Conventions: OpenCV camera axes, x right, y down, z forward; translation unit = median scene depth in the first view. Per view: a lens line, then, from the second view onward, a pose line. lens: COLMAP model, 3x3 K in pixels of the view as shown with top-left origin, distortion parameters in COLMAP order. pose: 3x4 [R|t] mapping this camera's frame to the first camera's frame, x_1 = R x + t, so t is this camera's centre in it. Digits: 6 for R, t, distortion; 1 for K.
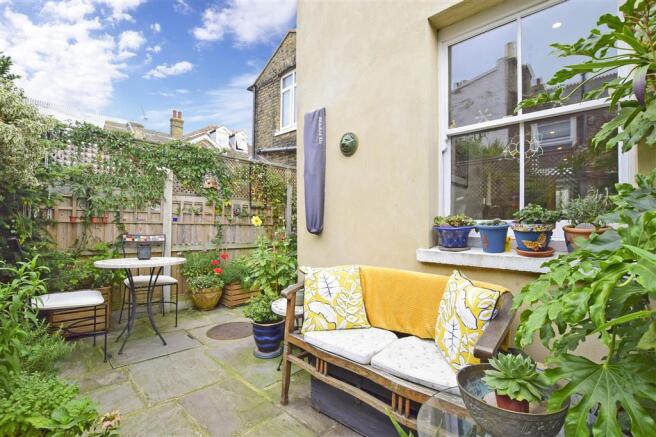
lens RADIAL K [[289.7, 0, 328.0], [0, 289.7, 218.5], [0, 0, 1]] dist [-0.037739, -0.000024]
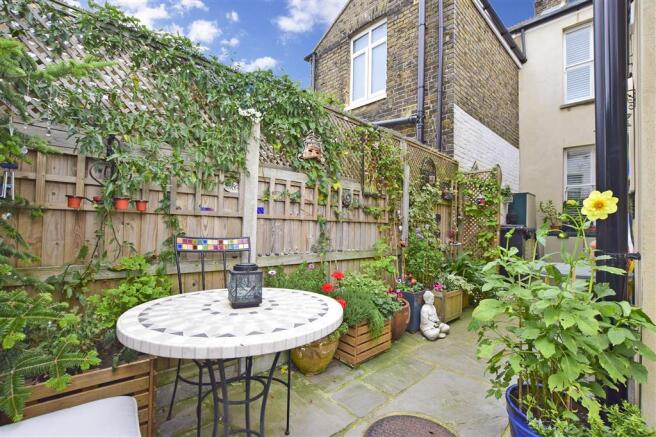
lens RADIAL K [[289.7, 0, 328.0], [0, 289.7, 218.5], [0, 0, 1]] dist [-0.037739, -0.000024]
pose [[0.997415, 0.011041, -0.070997, -0.369545], [-0.011162, 0.999937, -0.001307, 0.019386], [0.070978, 0.002096, 0.997476, 0.453376]]
